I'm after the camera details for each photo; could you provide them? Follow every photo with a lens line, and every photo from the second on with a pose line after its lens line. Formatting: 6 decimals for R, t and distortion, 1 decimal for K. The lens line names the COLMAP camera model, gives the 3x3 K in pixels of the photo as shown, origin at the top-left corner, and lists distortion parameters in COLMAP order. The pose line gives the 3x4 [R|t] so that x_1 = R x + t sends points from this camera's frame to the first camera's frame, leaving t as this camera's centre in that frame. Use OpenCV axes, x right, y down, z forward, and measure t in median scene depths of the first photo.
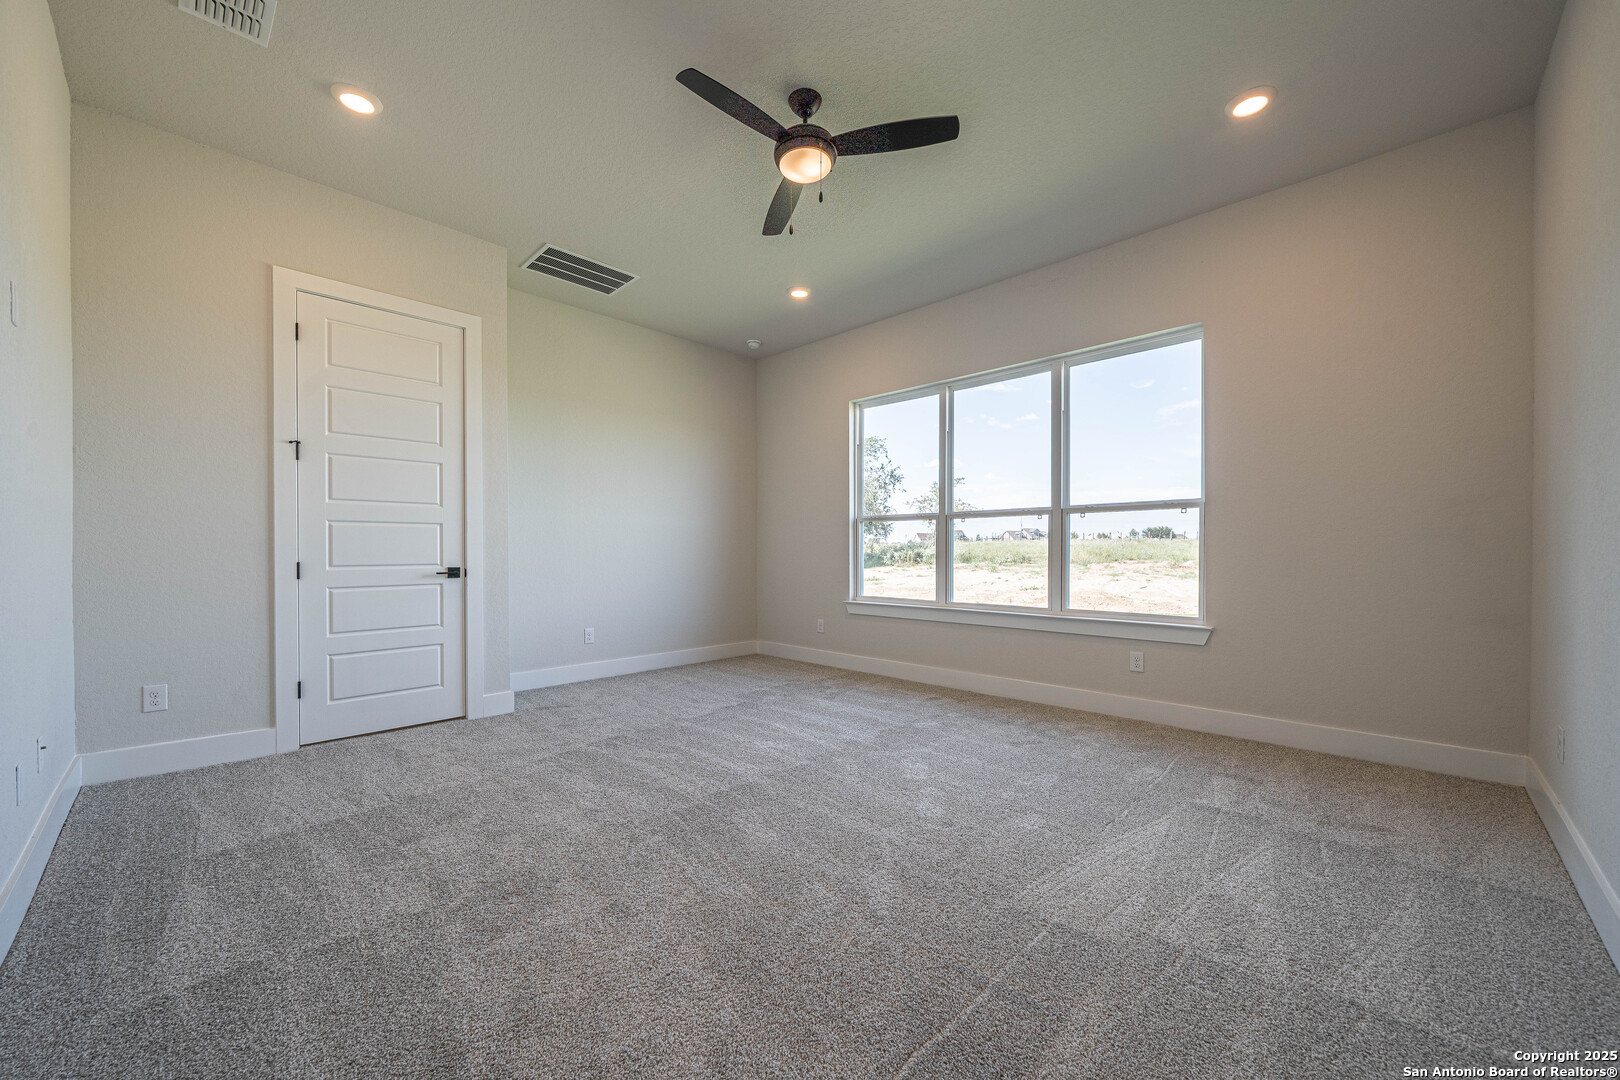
lens RADIAL K [[573.8, 0, 806.6], [0, 573.8, 547.9], [0, 0, 1]] dist [-0.002002, -0.000181]
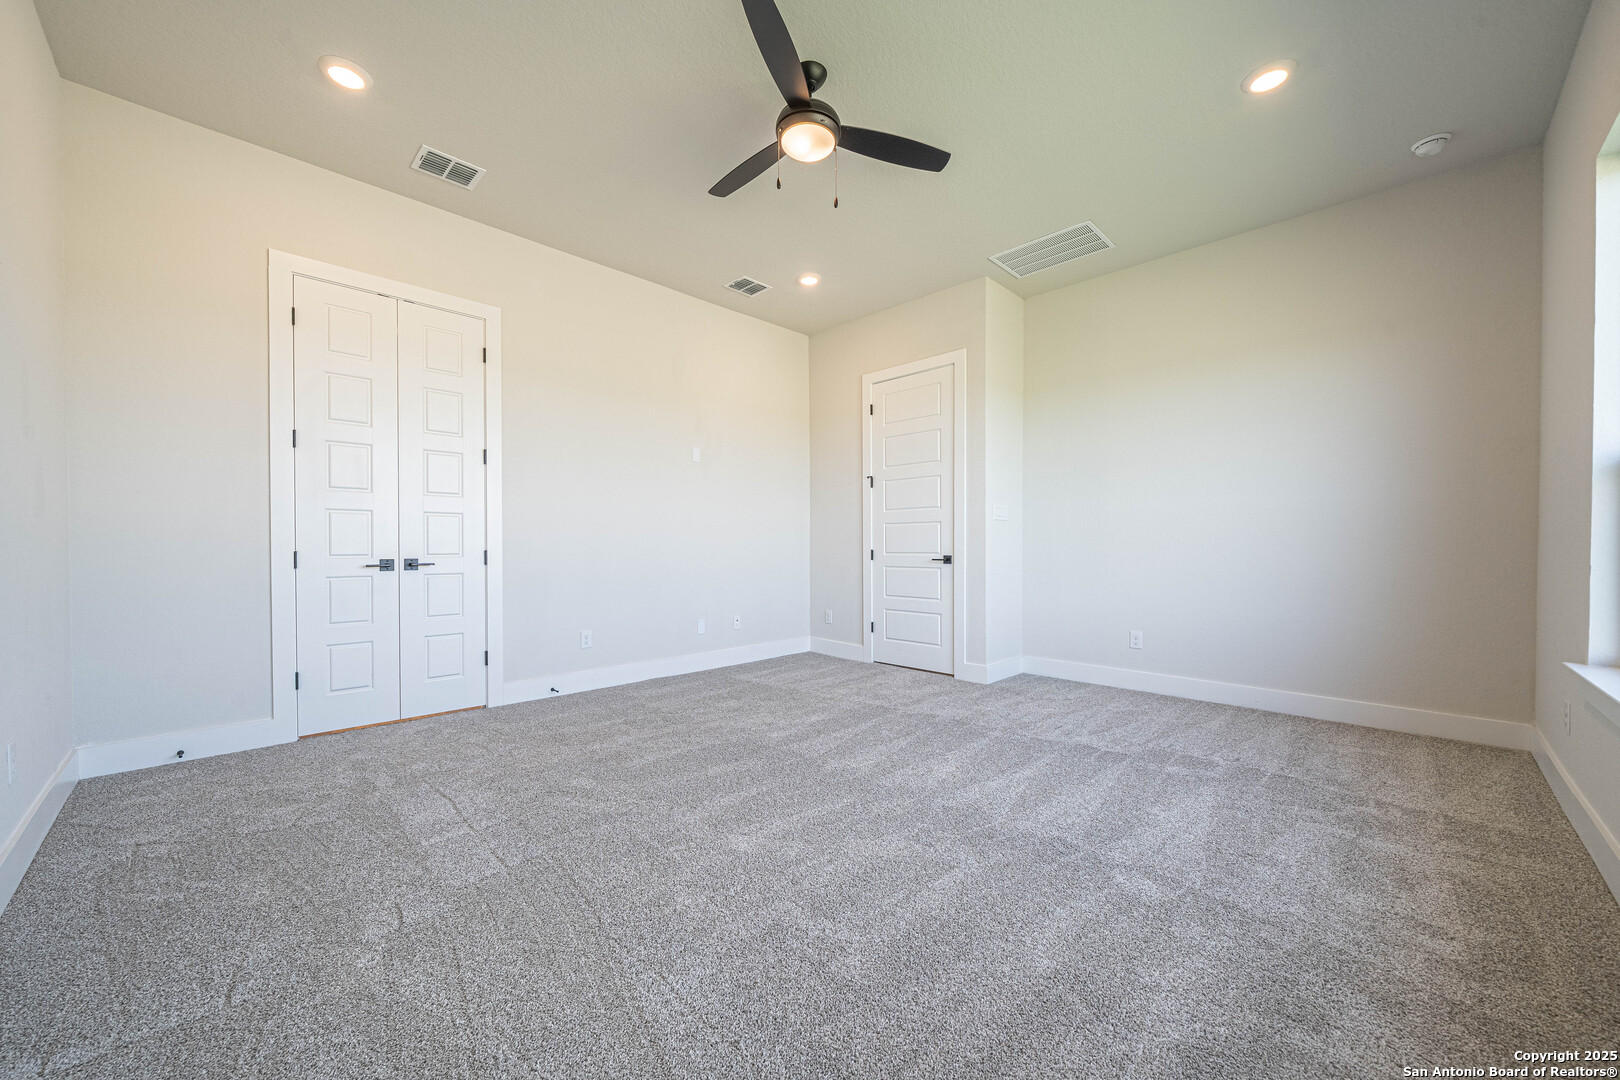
lens RADIAL K [[573.8, 0, 806.6], [0, 573.8, 550.4], [0, 0, 1]] dist [-0.002002, -0.000181]
pose [[0.047008, 0.013425, -0.998804, 0.690995], [0.004666, 0.999896, 0.013659, 0.003350], [0.998884, -0.005303, 0.046940, 0.674288]]
